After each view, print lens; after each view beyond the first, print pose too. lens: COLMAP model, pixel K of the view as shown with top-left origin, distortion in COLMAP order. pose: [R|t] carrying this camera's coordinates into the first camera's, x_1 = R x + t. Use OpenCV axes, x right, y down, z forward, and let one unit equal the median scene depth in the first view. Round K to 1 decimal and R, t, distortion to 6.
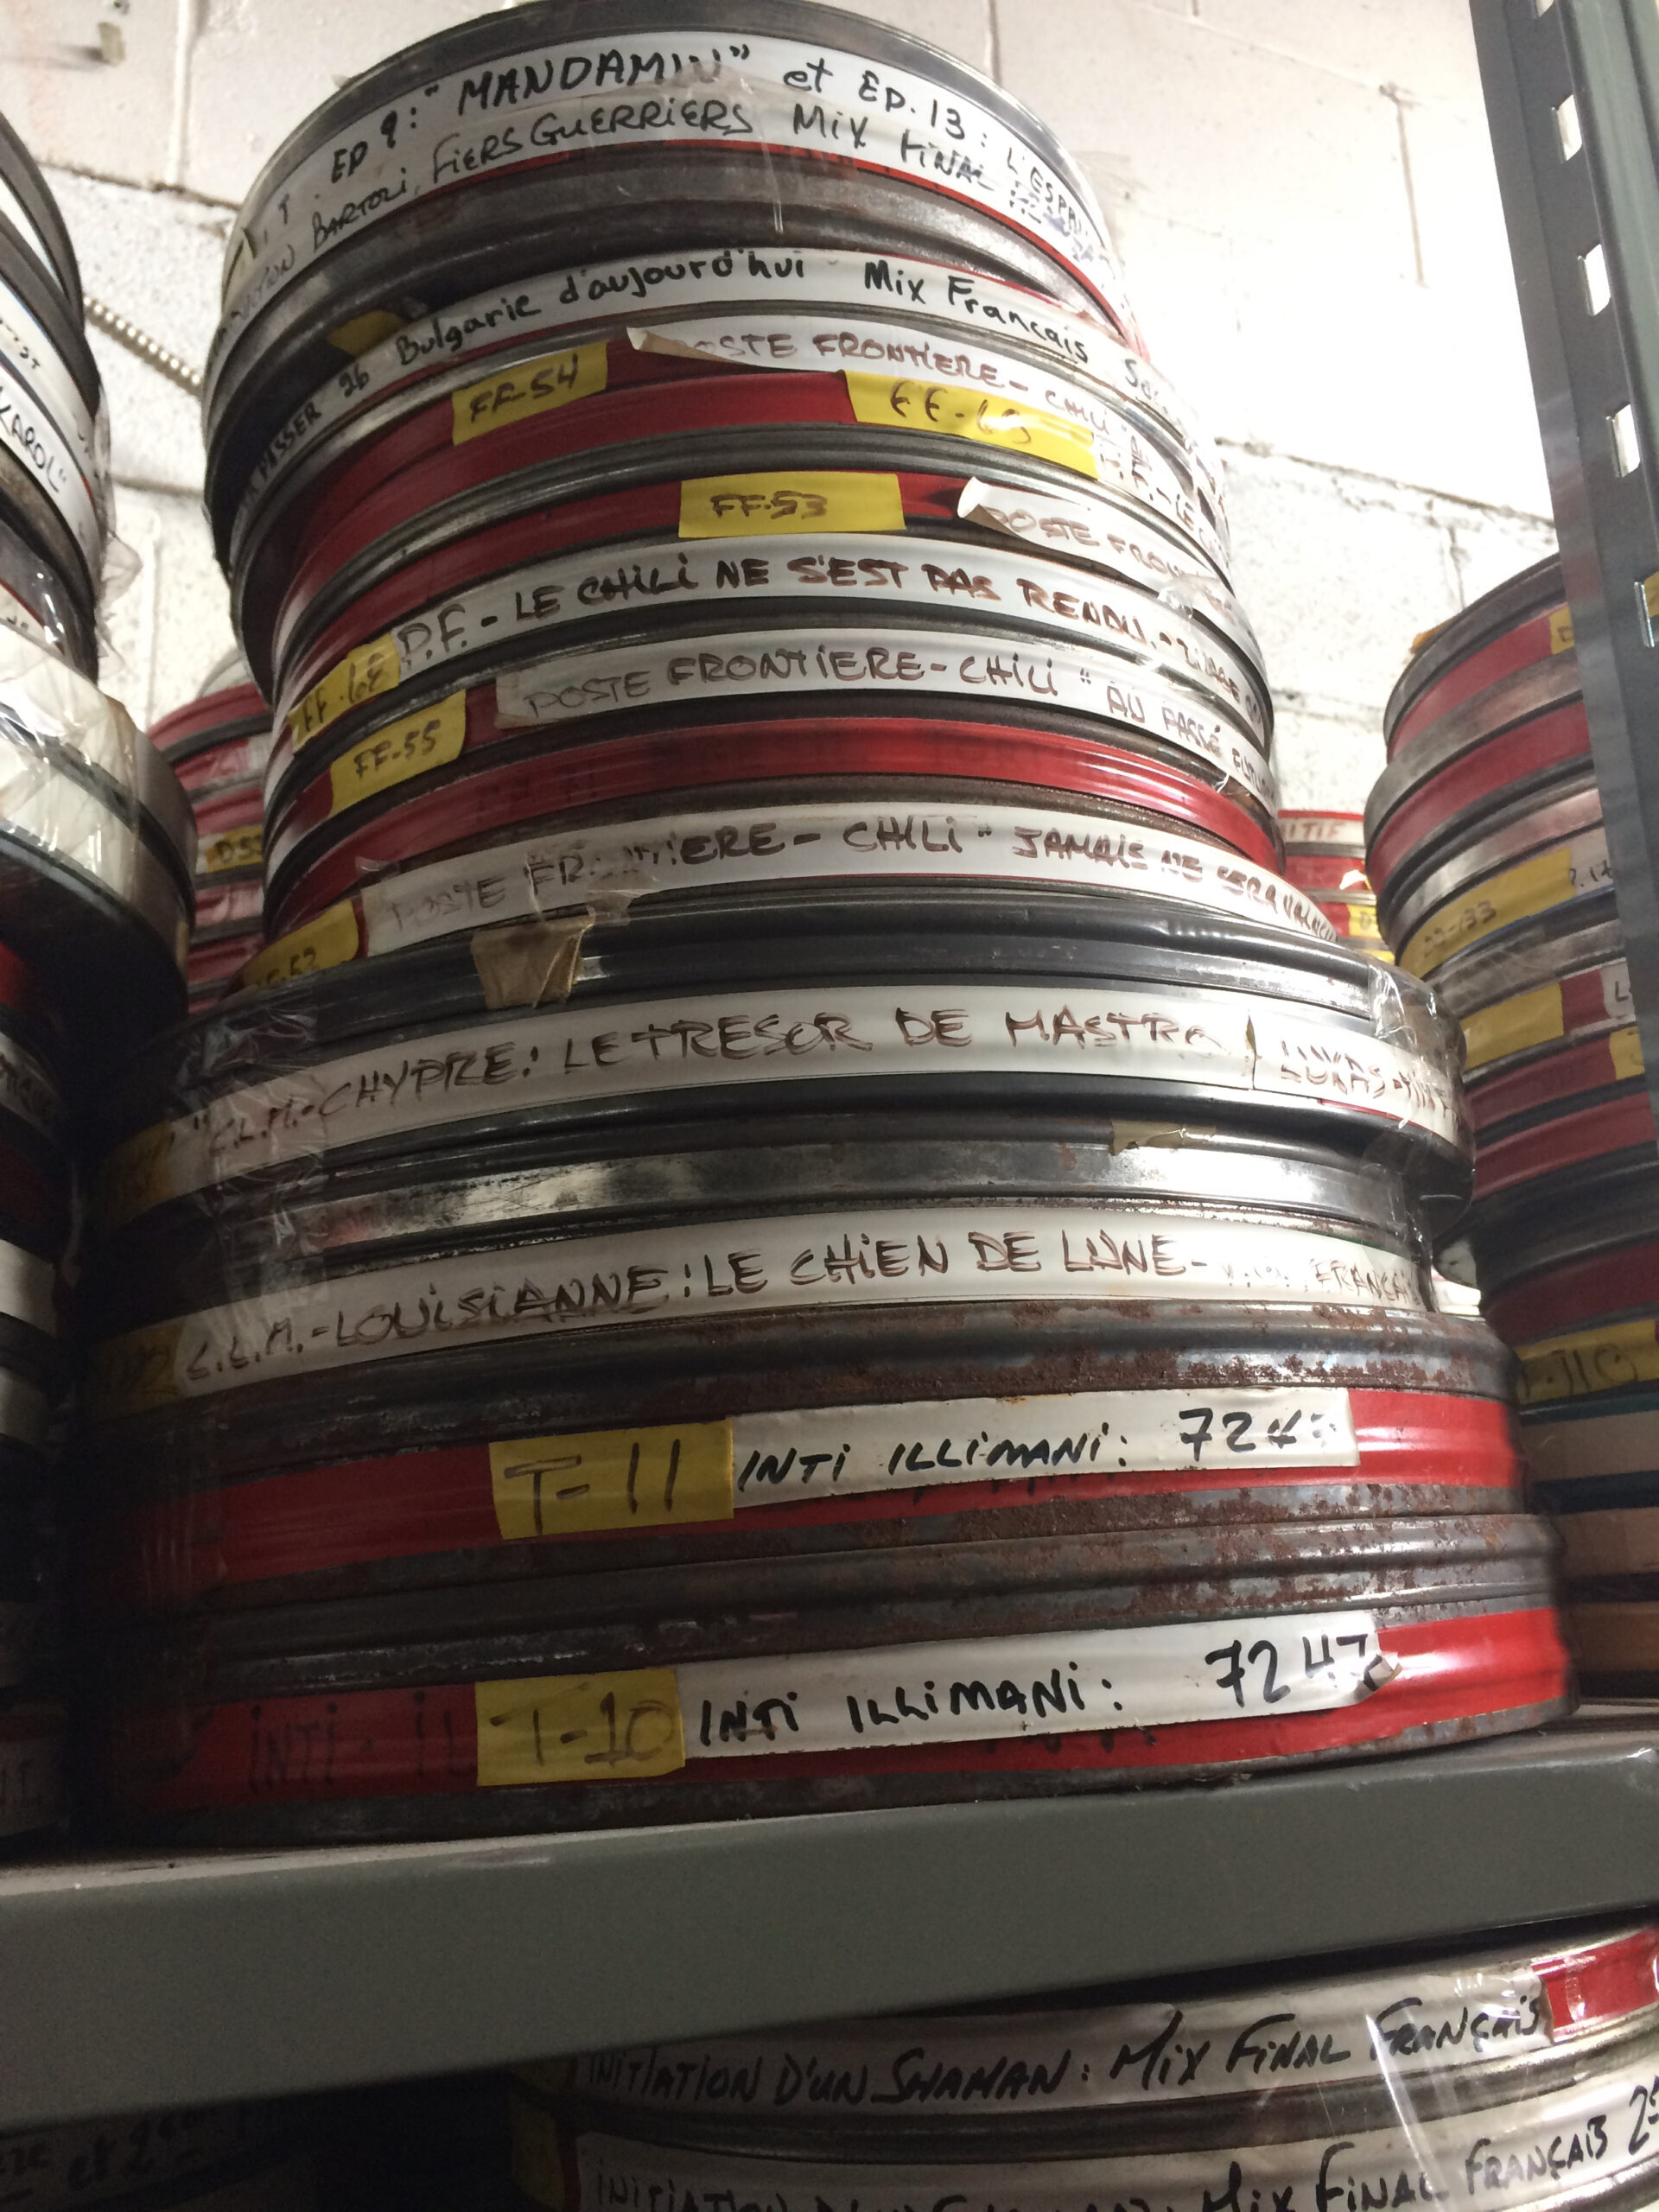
lens RADIAL K [[1865.6, 0, 833.7], [0, 1865.6, 1114.2], [0, 0, 1]] dist [0.021885, -0.067887]
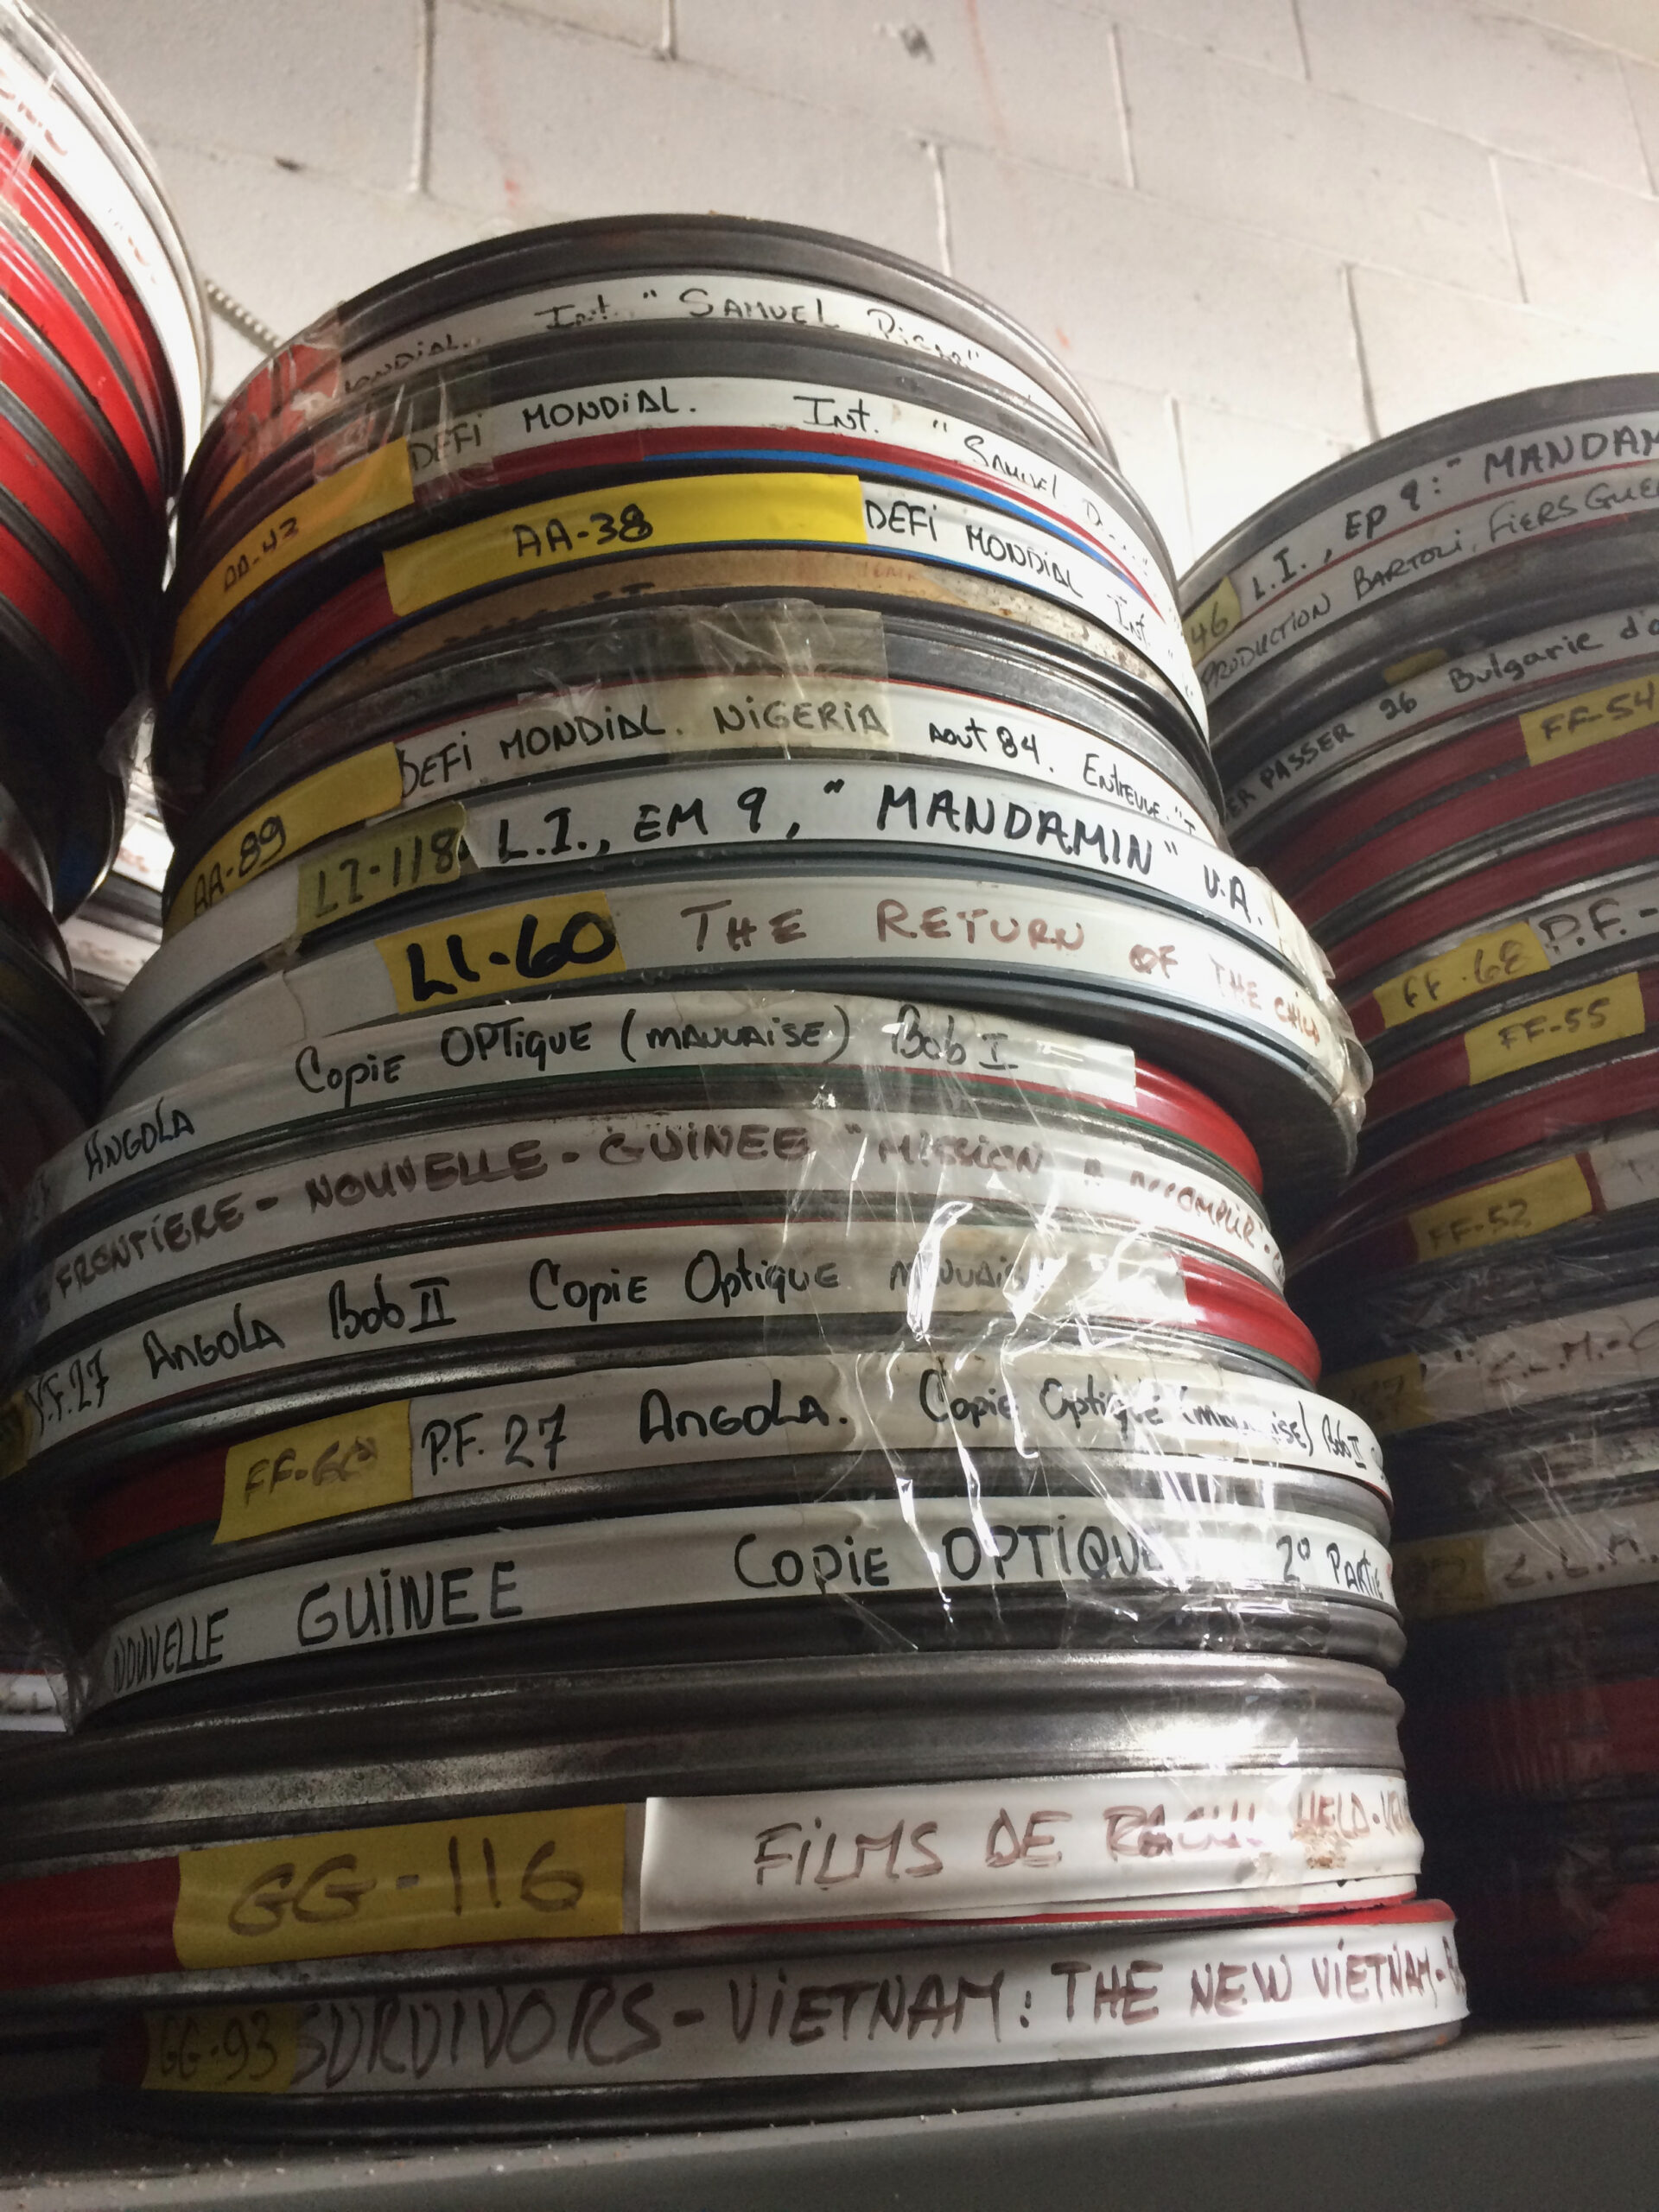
lens RADIAL K [[1865.6, 0, 827.0], [0, 1865.6, 1107.4], [0, 0, 1]] dist [0.021885, -0.067887]
pose [[0.998608, -0.024535, -0.046702, -0.584391], [0.018839, 0.992748, -0.118729, -0.015948], [0.049276, 0.117684, 0.991828, -0.140061]]
